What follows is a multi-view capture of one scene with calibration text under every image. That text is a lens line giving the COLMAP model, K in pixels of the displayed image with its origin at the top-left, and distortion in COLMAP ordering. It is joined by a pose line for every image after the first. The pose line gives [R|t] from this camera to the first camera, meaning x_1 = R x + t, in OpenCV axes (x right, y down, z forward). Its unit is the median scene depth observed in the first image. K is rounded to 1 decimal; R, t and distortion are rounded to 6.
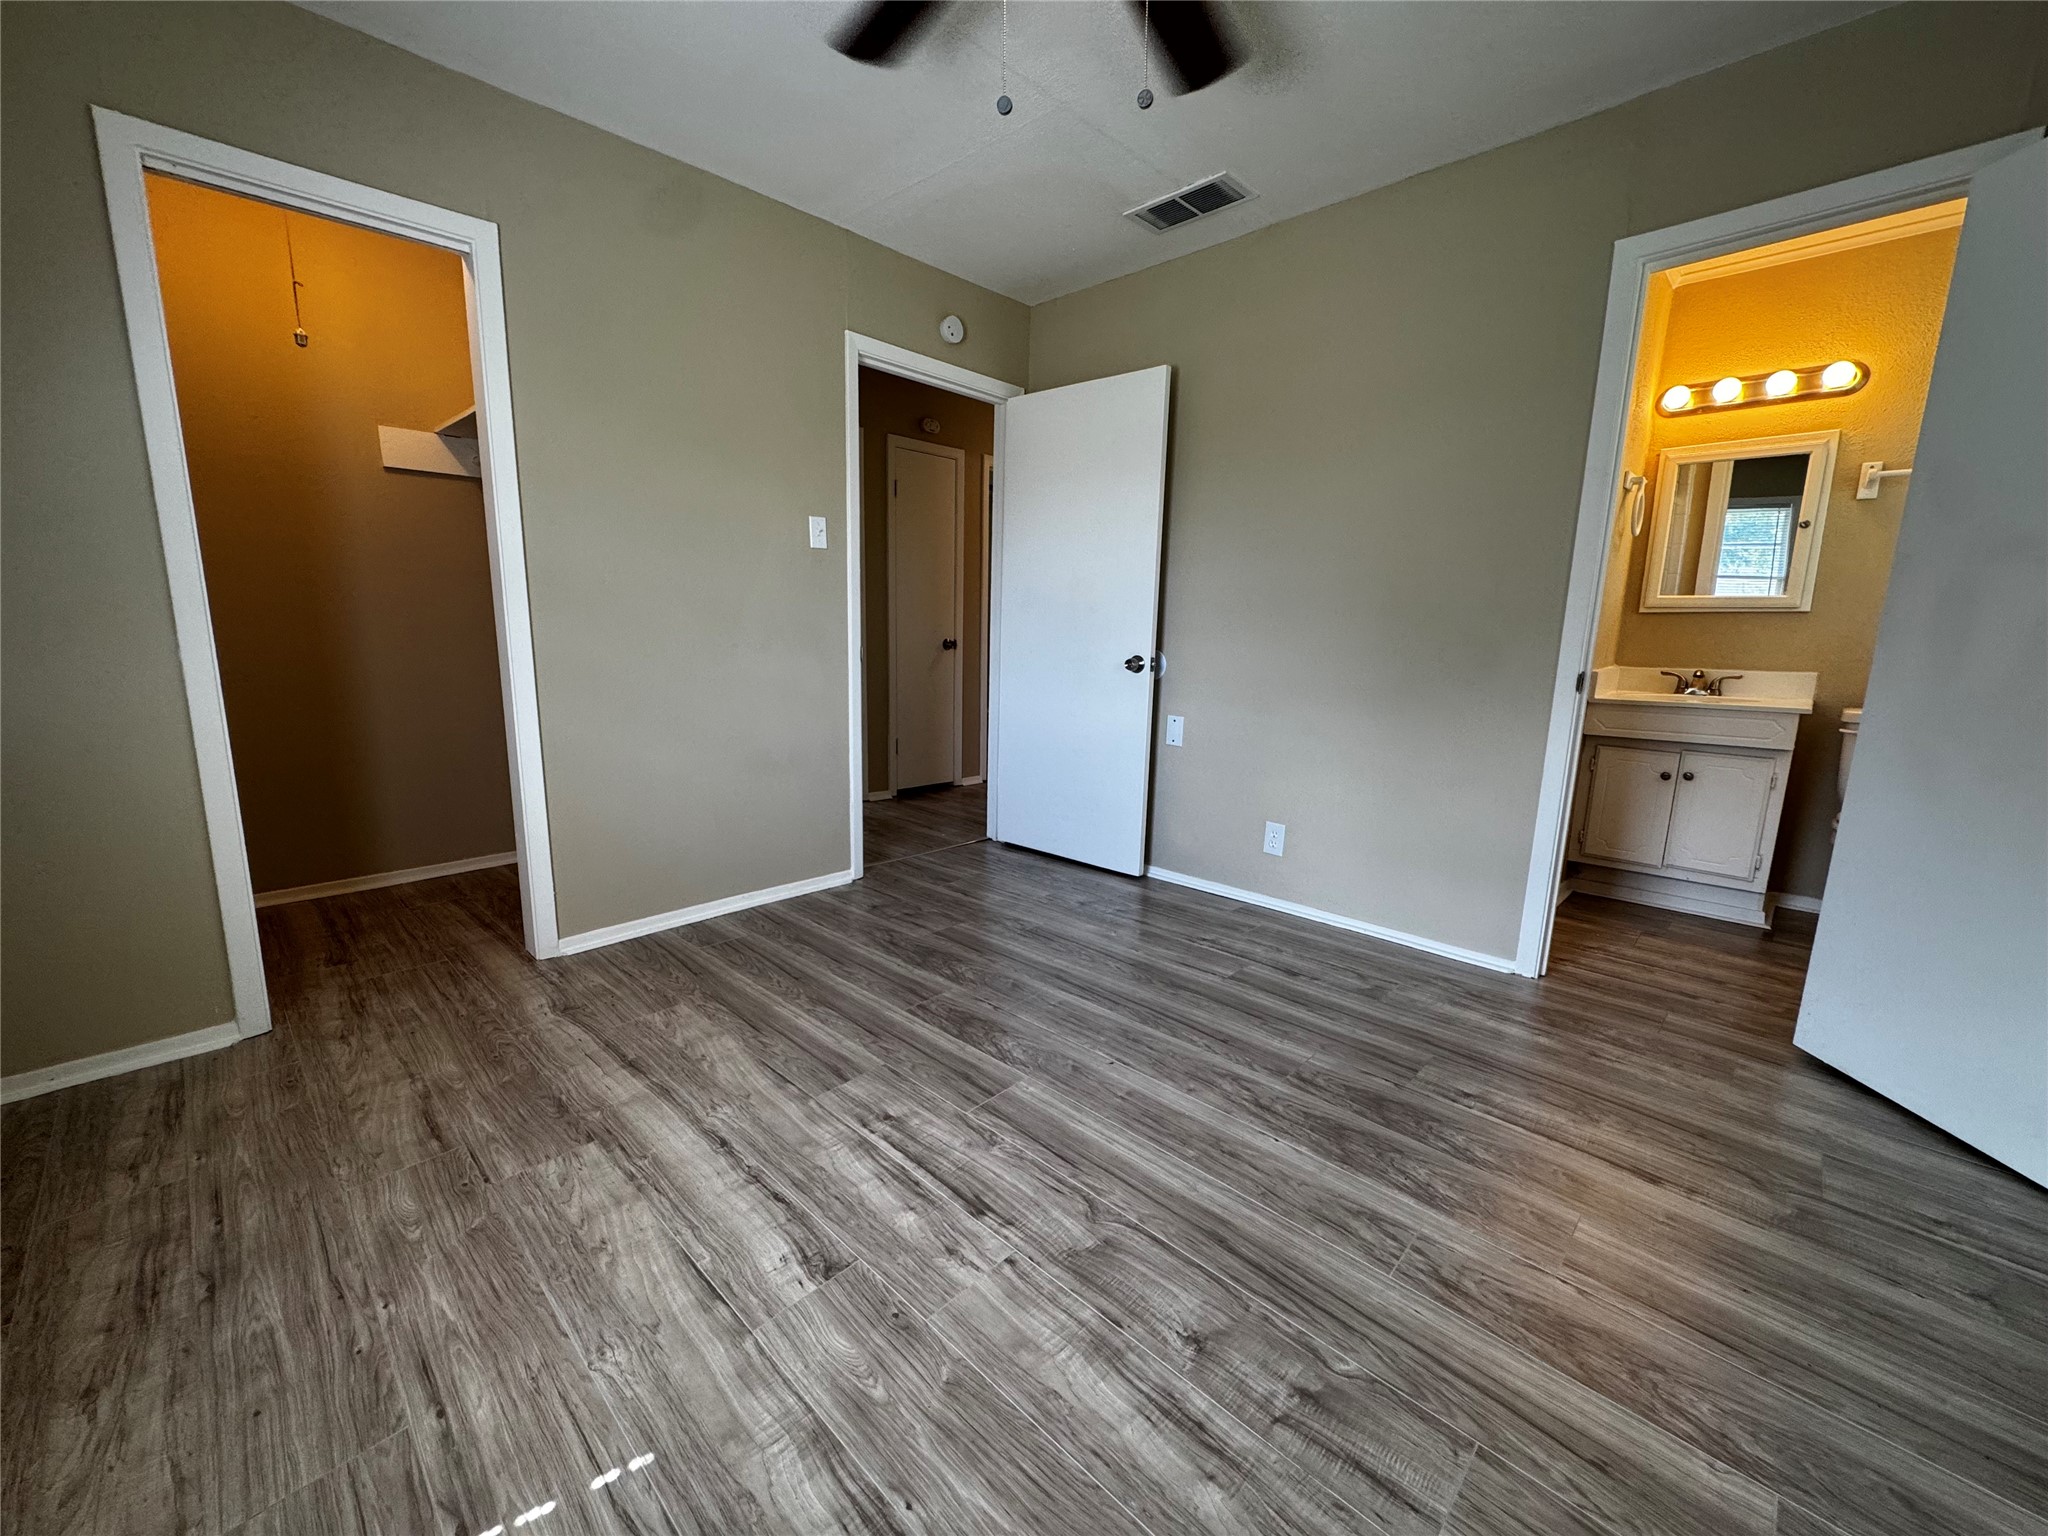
lens RADIAL K [[814.4, 0, 1023.0], [0, 814.4, 785.7], [0, 0, 1]] dist [-0.002433, -0.000211]
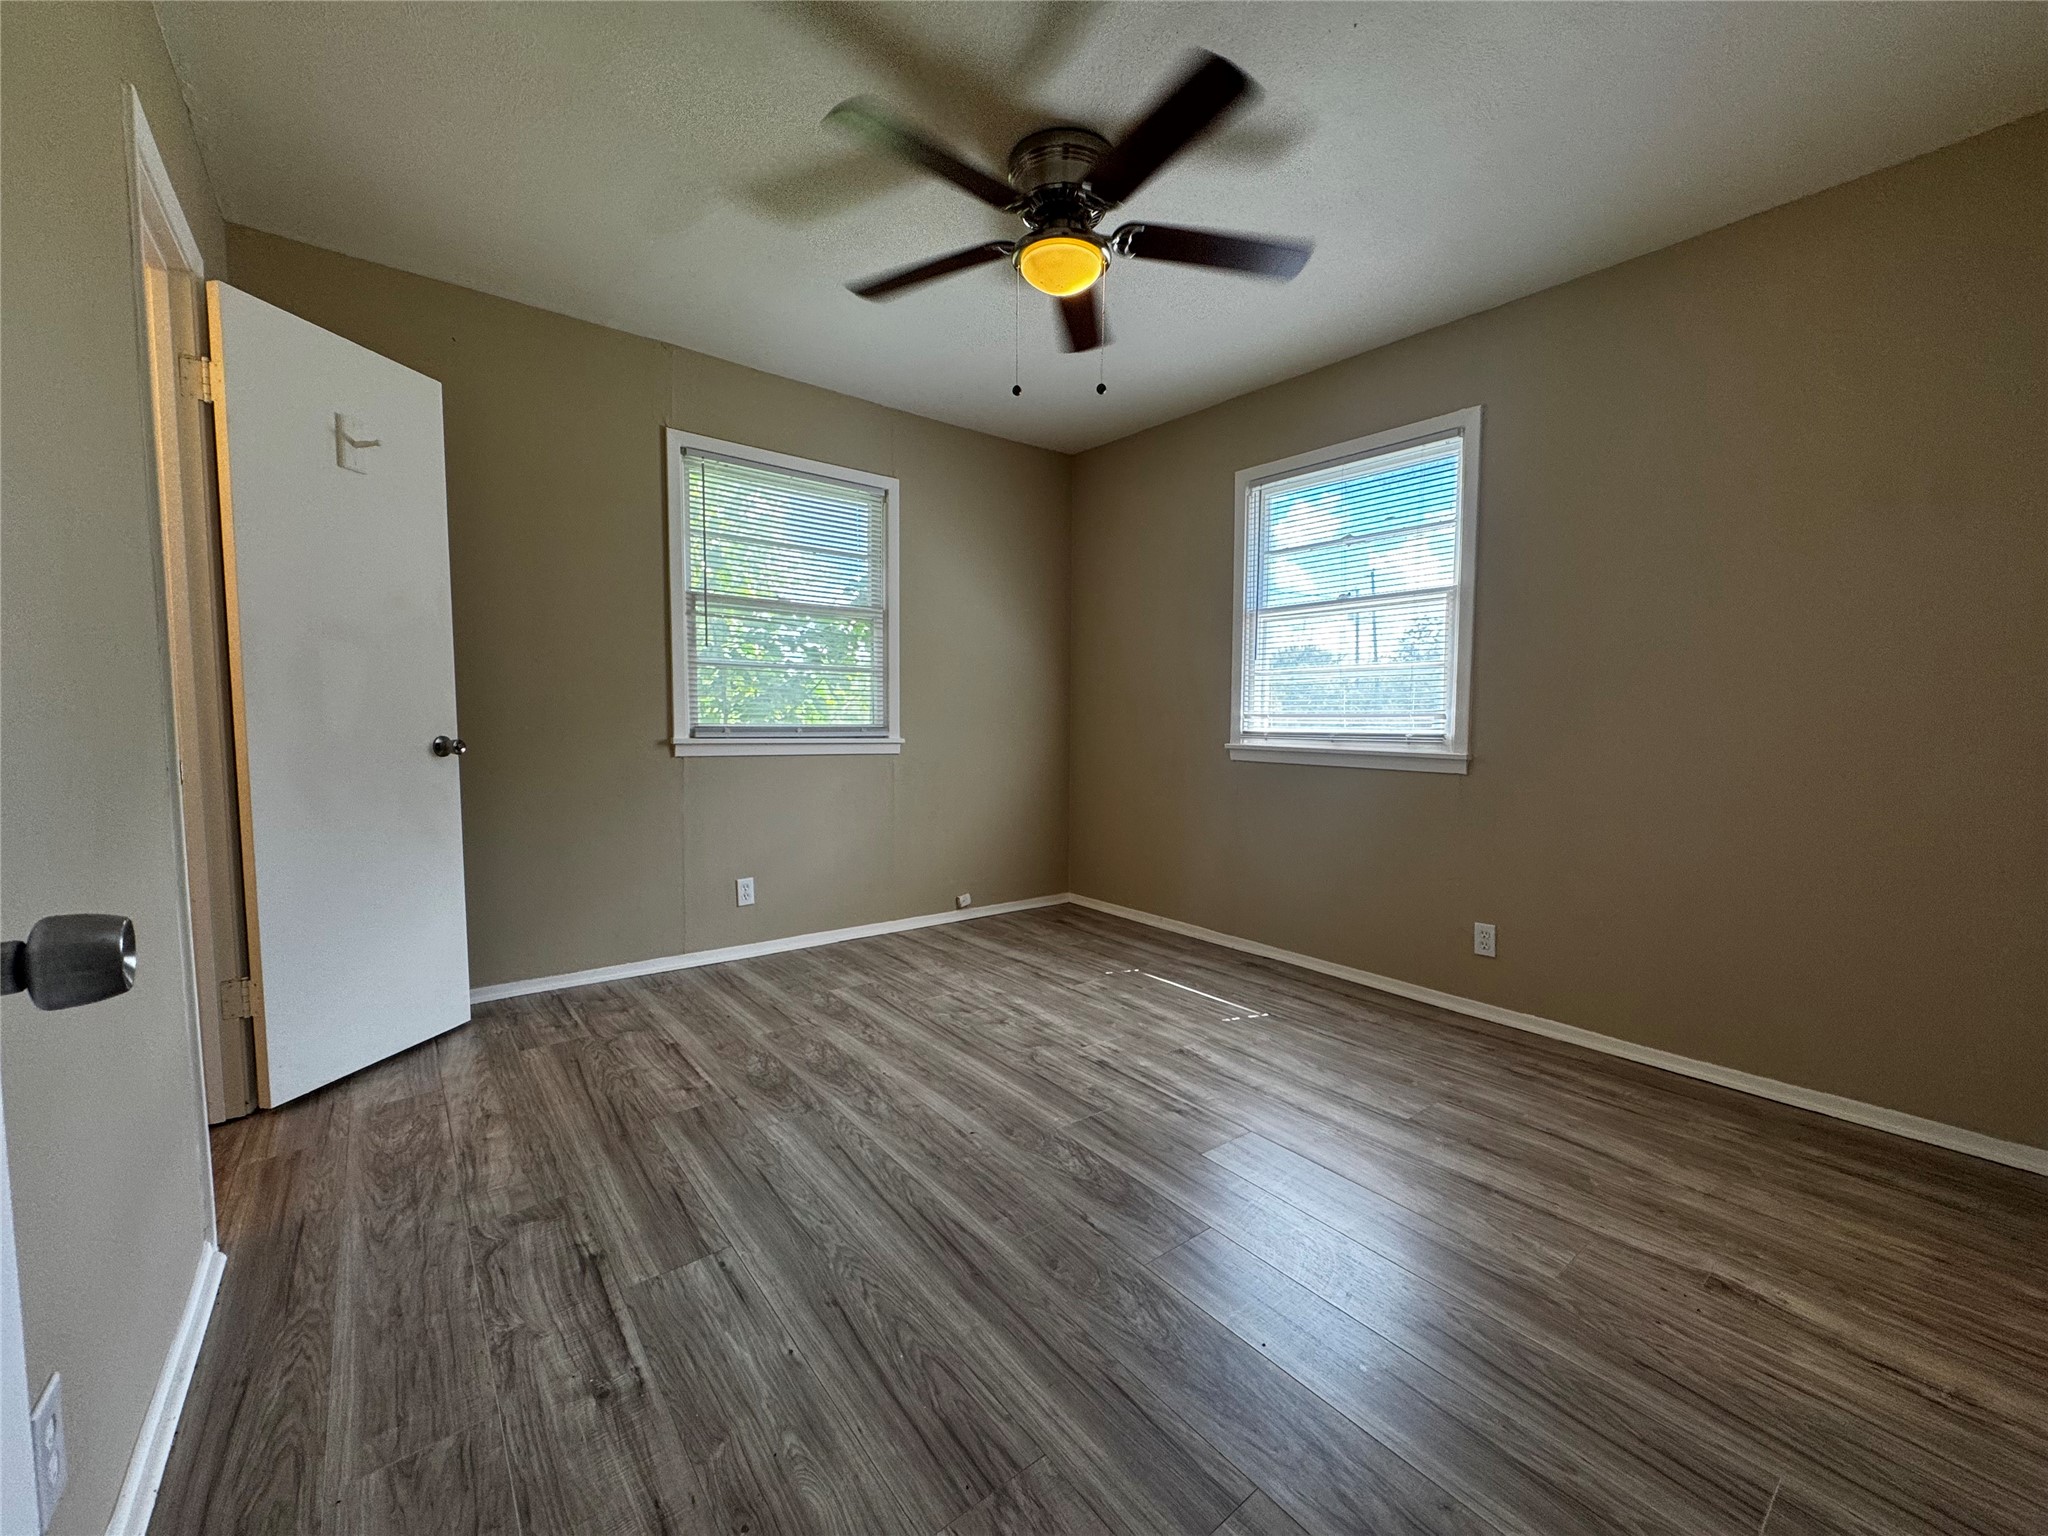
lens RADIAL K [[814.4, 0, 1020.5], [0, 814.4, 769.2], [0, 0, 1]] dist [-0.002433, -0.000211]
pose [[-0.990661, -0.034711, 0.131856, -0.083040], [0.001388, 0.964434, 0.264319, -0.449005], [-0.136341, 0.262034, -0.955379, 2.282133]]
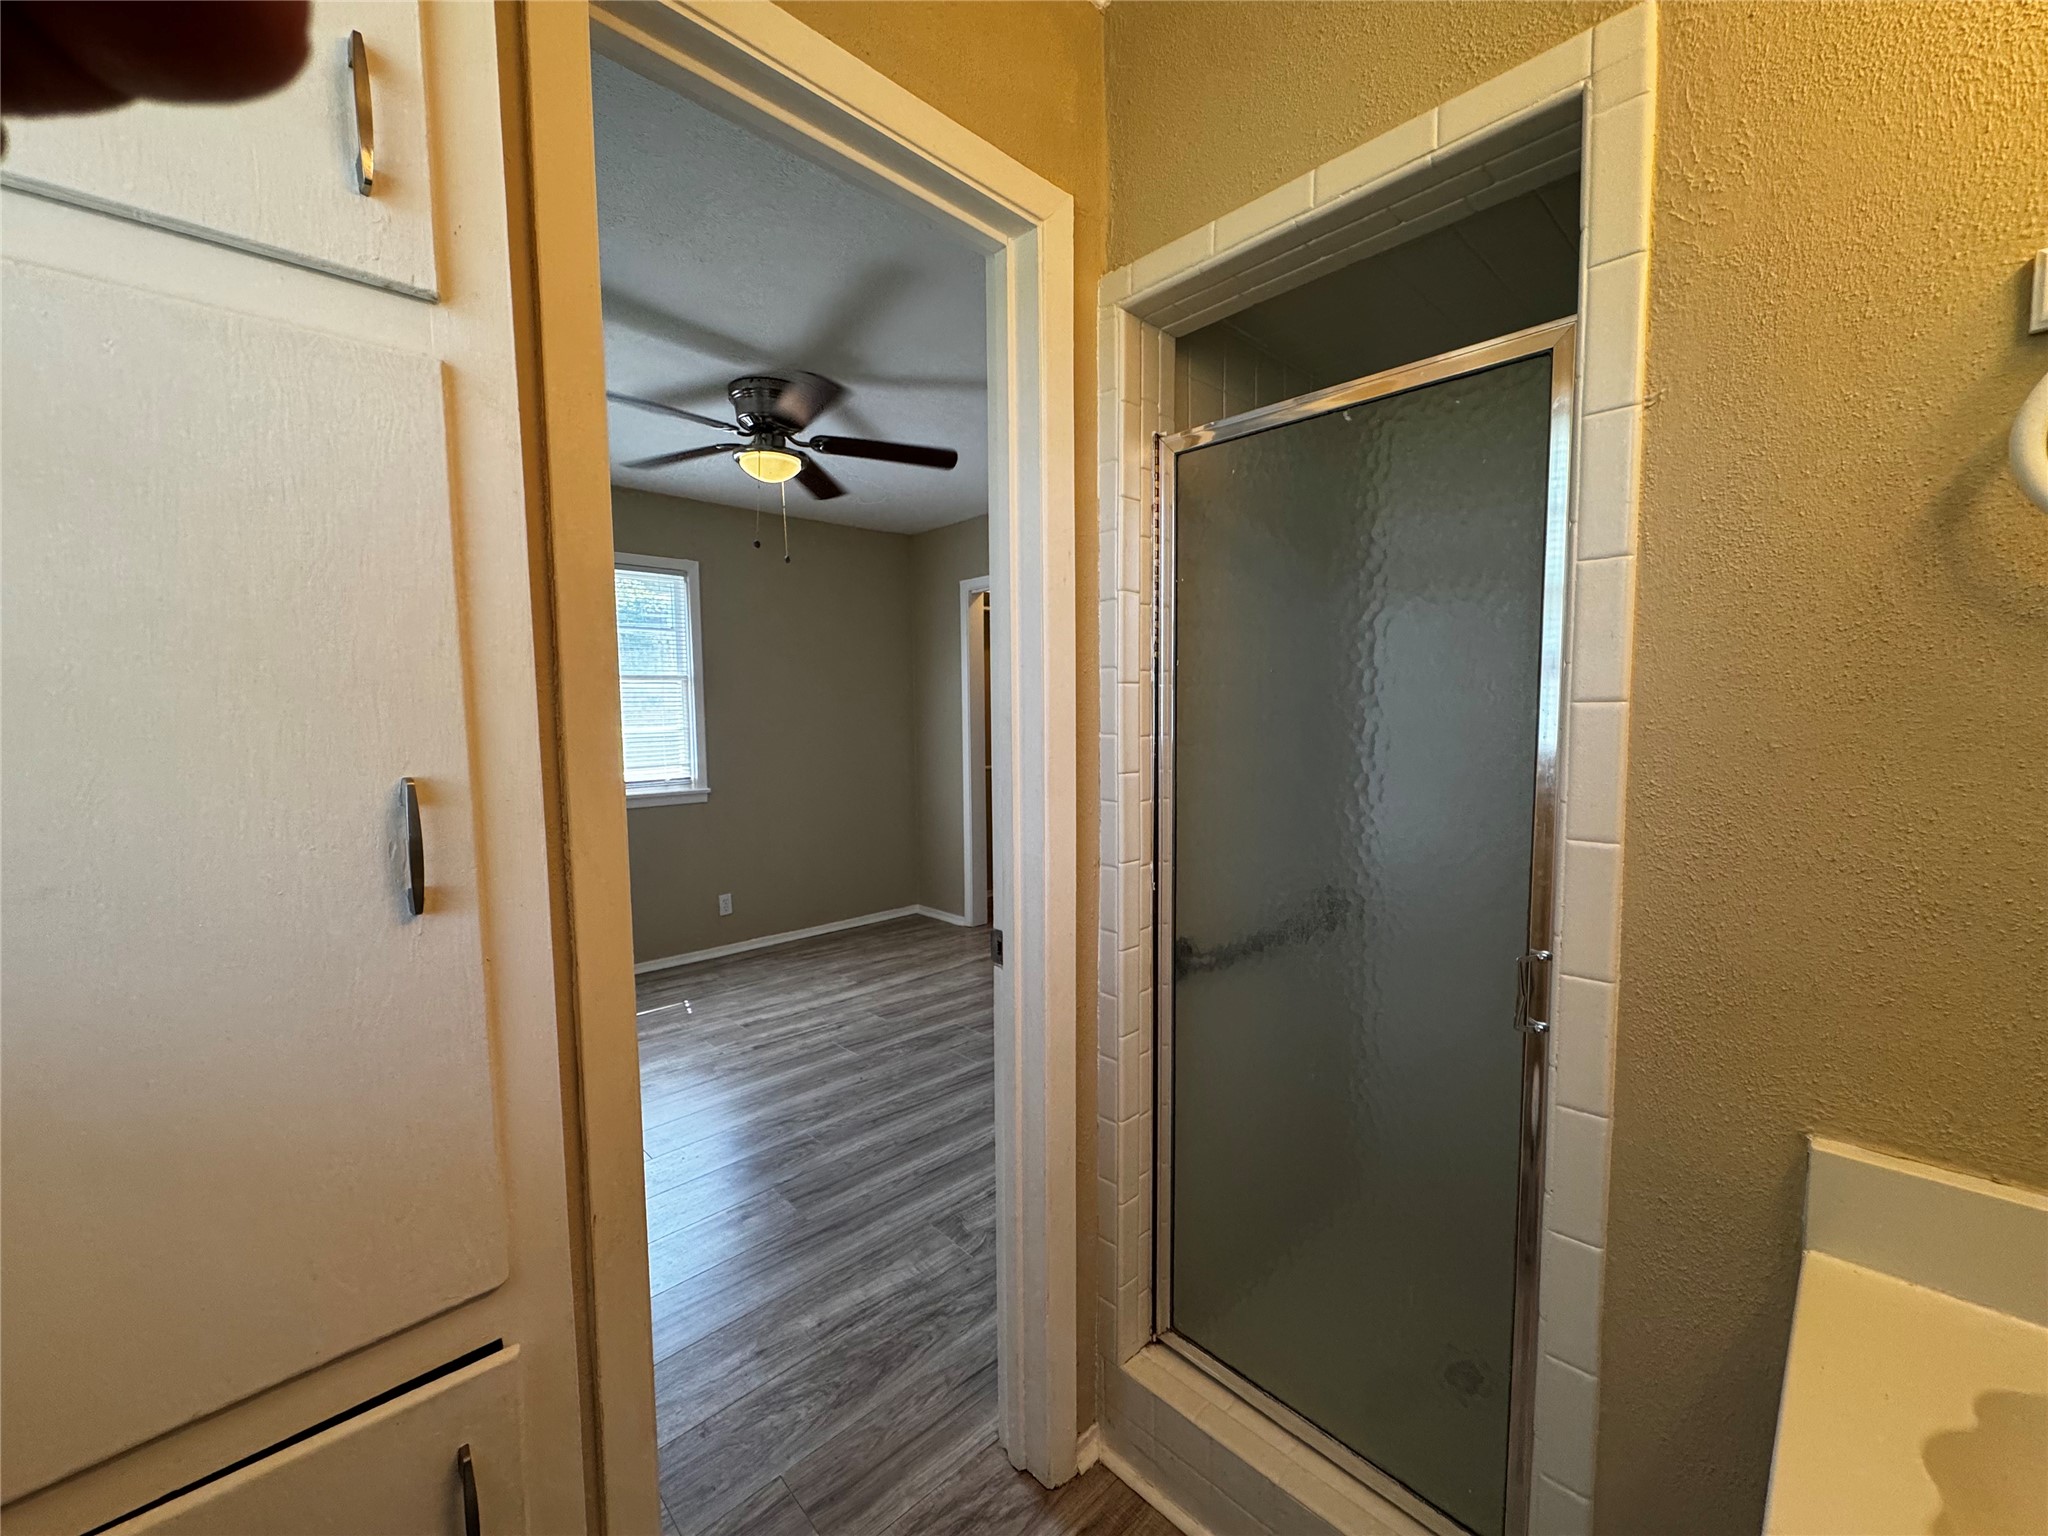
lens RADIAL K [[814.4, 0, 1029.5], [0, 814.4, 776.0], [0, 0, 1]] dist [-0.002433, -0.000211]
pose [[-0.035575, 0.063672, -0.997337, 1.910184], [-0.192272, 0.978888, 0.069353, -0.445002], [0.980697, 0.194227, -0.022582, 1.521498]]
